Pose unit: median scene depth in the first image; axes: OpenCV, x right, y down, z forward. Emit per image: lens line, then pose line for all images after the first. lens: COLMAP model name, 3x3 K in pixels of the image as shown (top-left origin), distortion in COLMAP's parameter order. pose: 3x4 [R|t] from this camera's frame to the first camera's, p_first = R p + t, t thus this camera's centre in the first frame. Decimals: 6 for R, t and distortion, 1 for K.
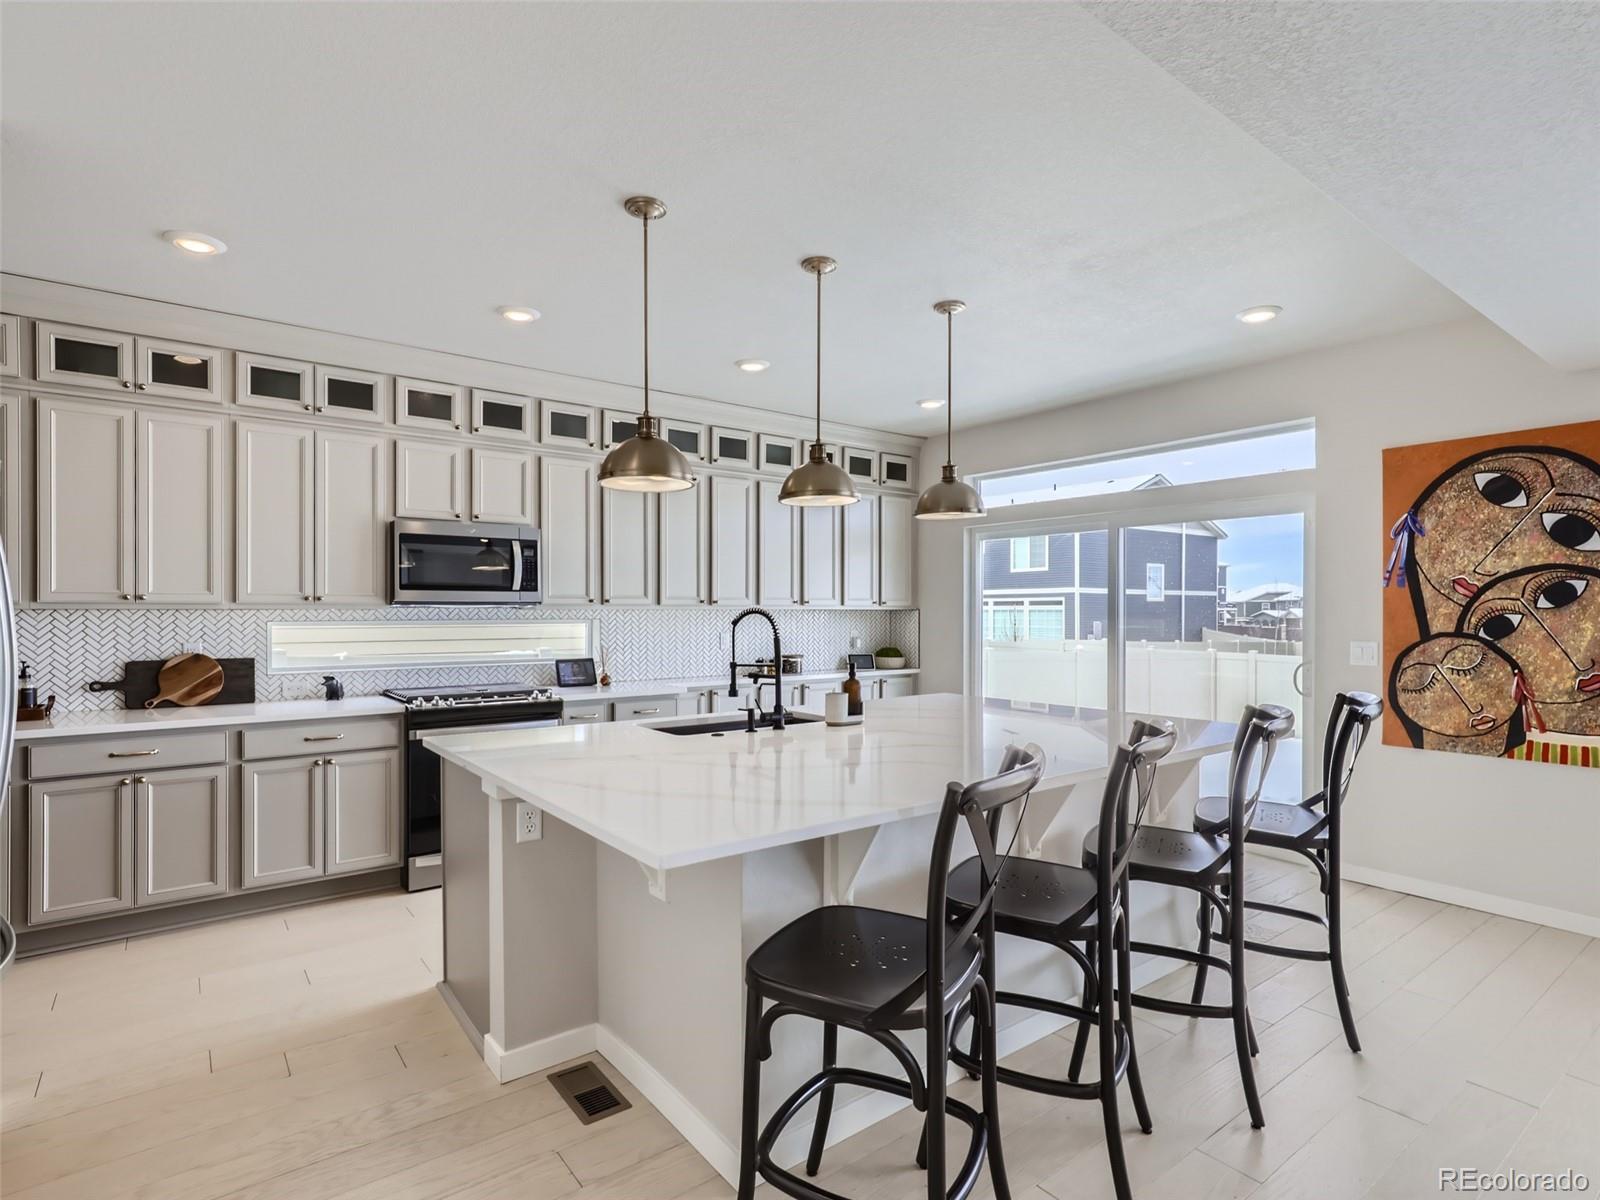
lens RADIAL K [[820.5, 0, 792.3], [0, 820.5, 614.3], [0, 0, 1]] dist [-0.006984, 0.001699]
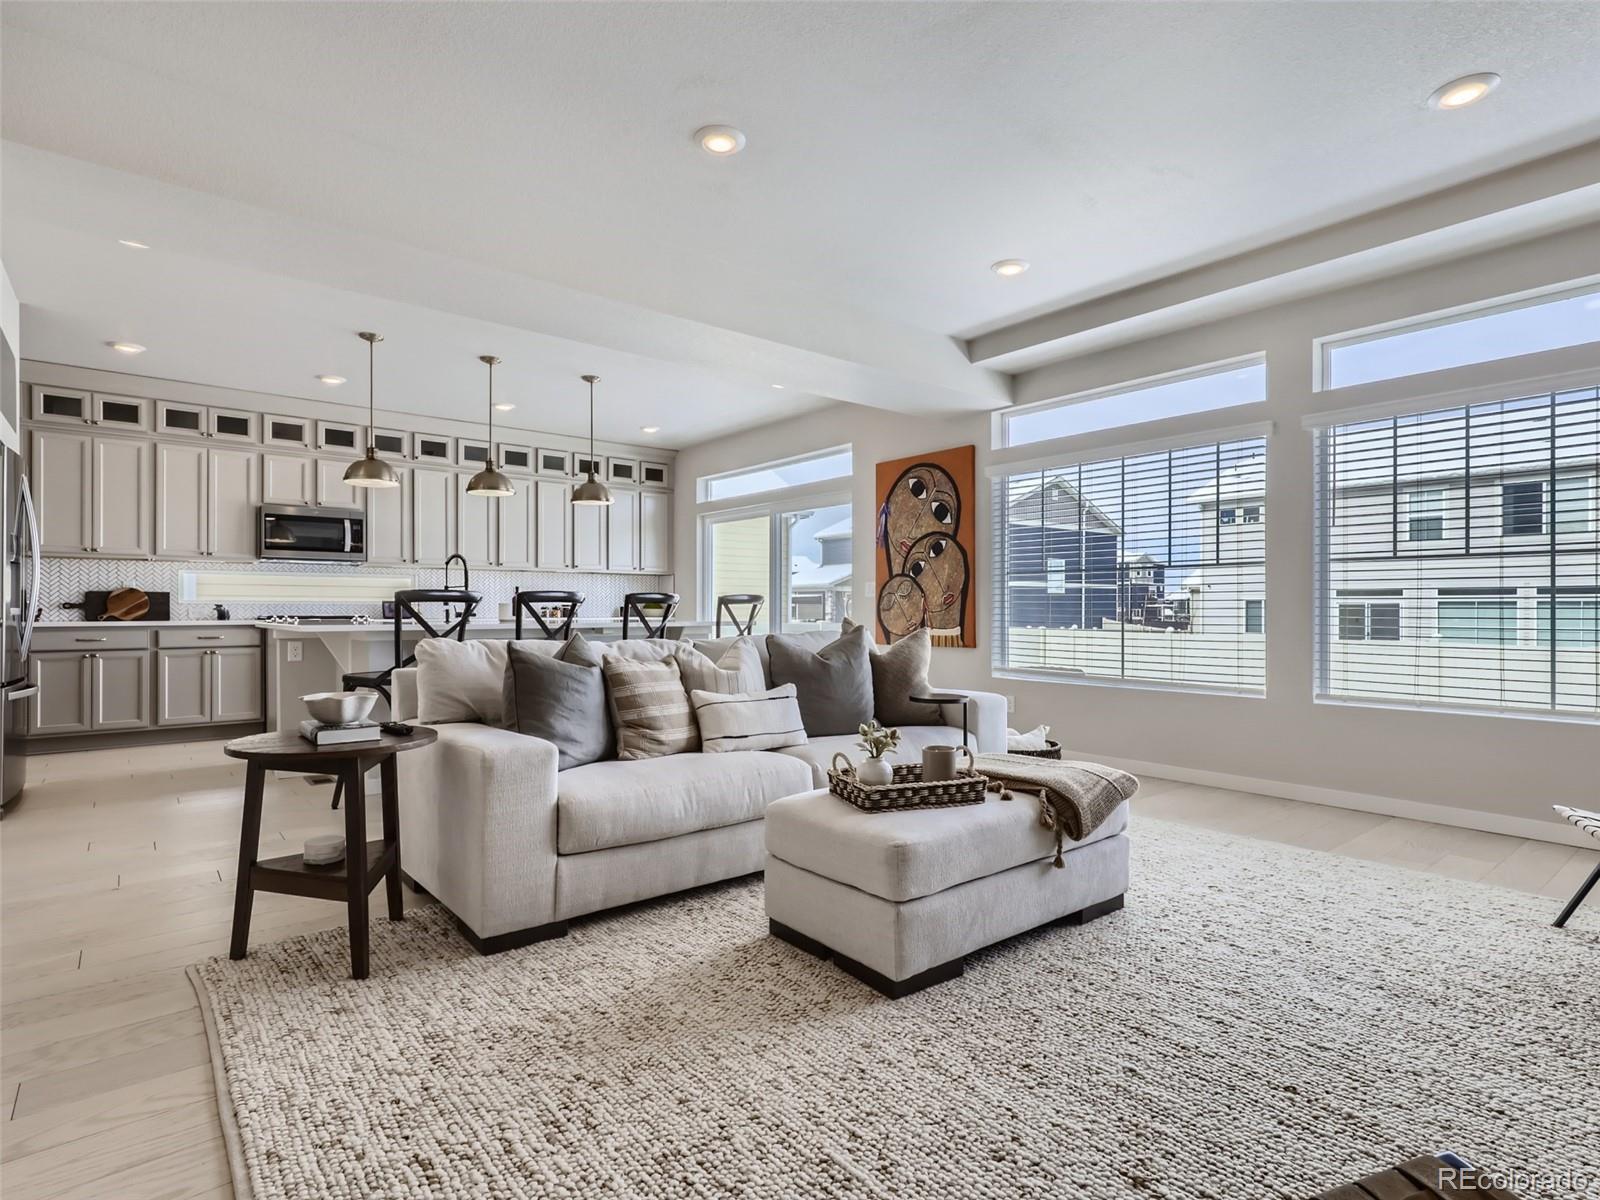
lens RADIAL K [[820.5, 0, 795.7], [0, 820.5, 610.6], [0, 0, 1]] dist [-0.006984, 0.001699]
pose [[0.999319, -0.000567, 0.036893, 0.501291], [0.000719, 0.999991, -0.004101, 0.098749], [-0.036891, 0.004125, 0.999311, -0.632499]]
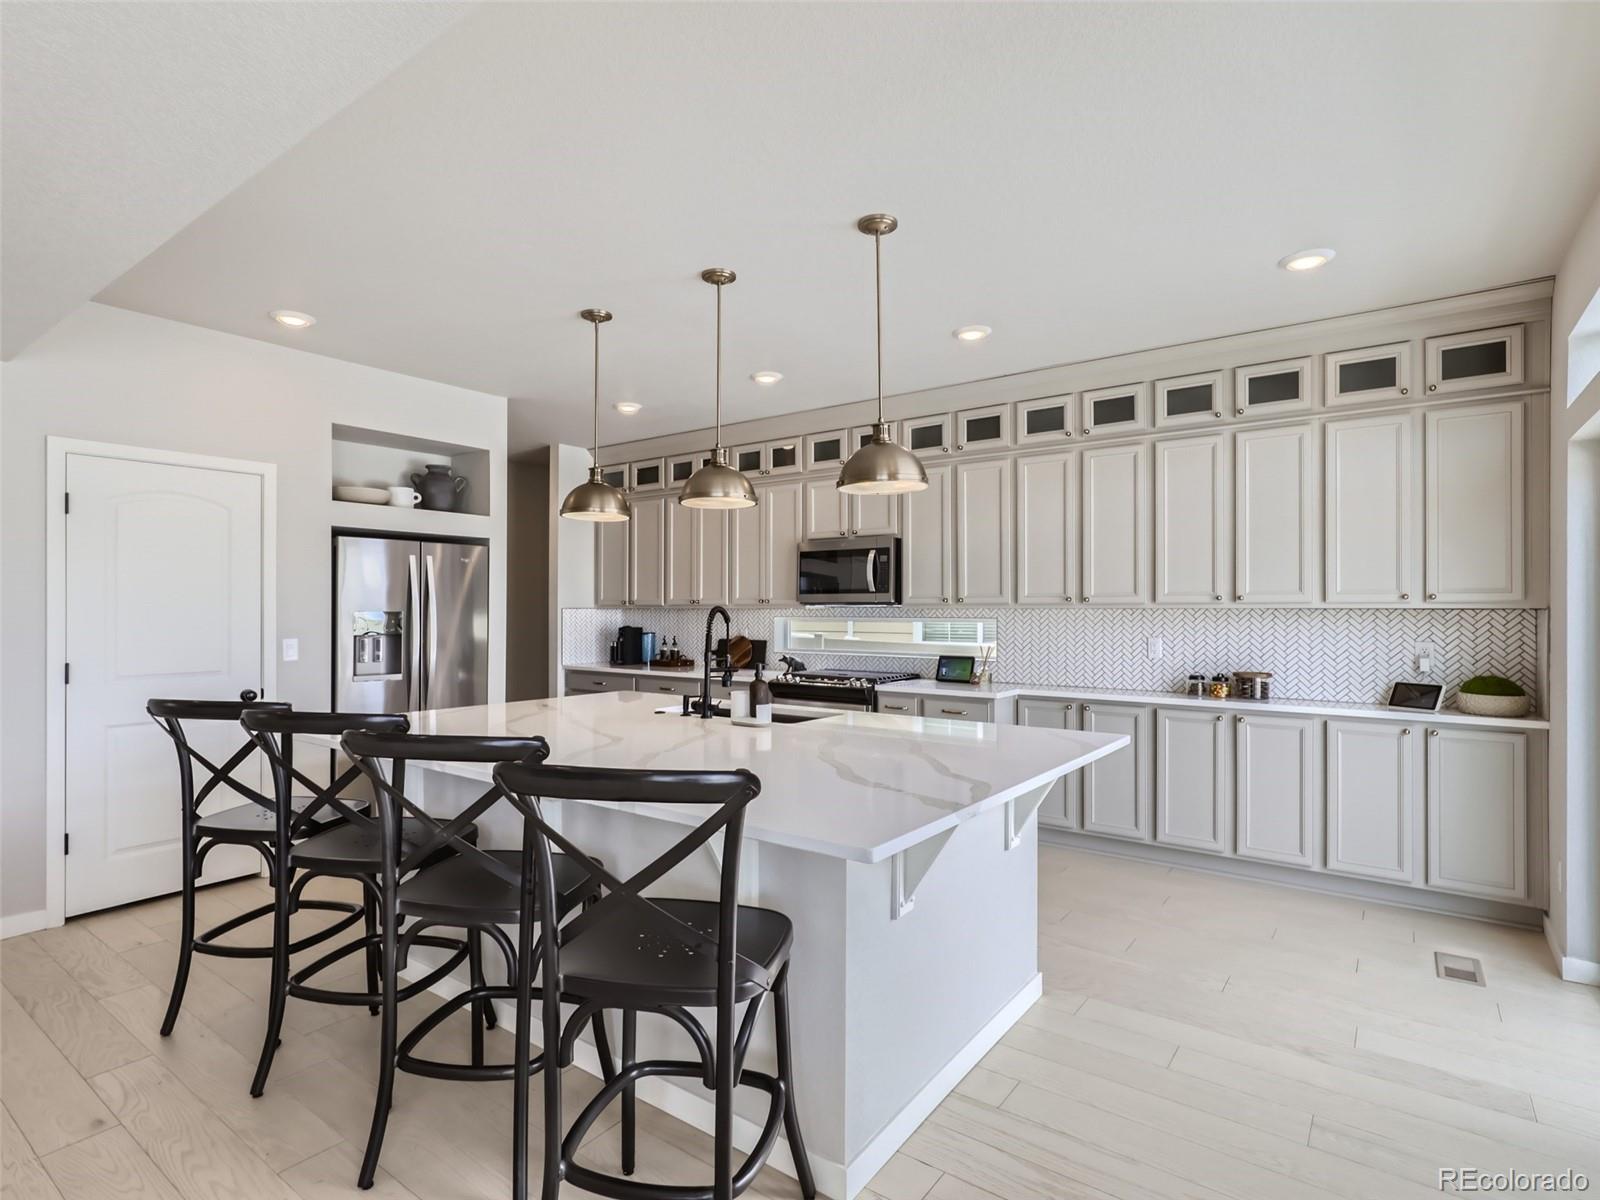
lens RADIAL K [[820.5, 0, 795.5], [0, 820.5, 602.2], [0, 0, 1]] dist [-0.006984, 0.001699]
pose [[0.274065, -0.007974, -0.961678, 0.848070], [-0.005001, 0.999940, -0.009717, -0.003288], [0.961698, 0.007472, 0.274009, 0.647902]]
